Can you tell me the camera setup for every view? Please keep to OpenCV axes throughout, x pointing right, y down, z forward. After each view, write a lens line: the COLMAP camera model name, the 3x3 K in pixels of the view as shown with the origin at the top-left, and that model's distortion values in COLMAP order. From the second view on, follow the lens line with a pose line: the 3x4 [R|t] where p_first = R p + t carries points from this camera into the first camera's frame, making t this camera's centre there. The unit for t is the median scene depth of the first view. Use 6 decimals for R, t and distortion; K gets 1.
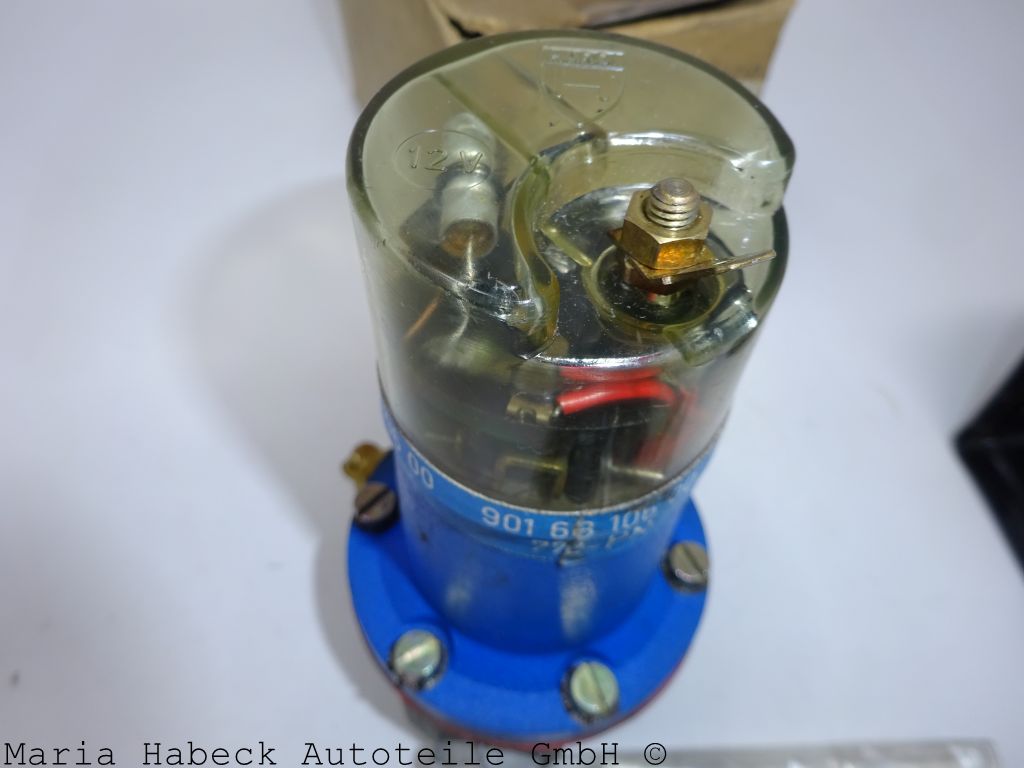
lens RADIAL K [[761.6, 0, 508.6], [0, 761.6, 391.4], [0, 0, 1]] dist [0.010446, 0.006573]
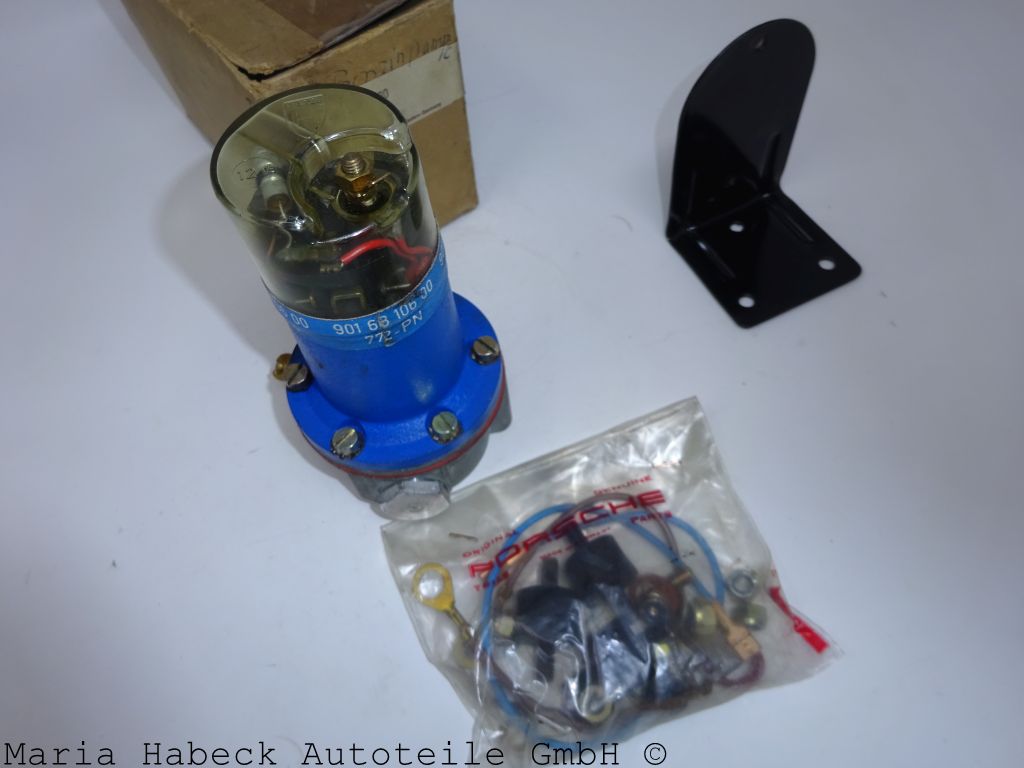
lens RADIAL K [[761.6, 0, 508.6], [0, 761.6, 391.4], [0, 0, 1]] dist [0.010446, 0.006573]
pose [[0.945037, -0.318948, 0.071950, 0.231400], [0.311613, 0.945226, 0.097185, 0.292057], [-0.099006, -0.069422, 0.992662, -1.227842]]
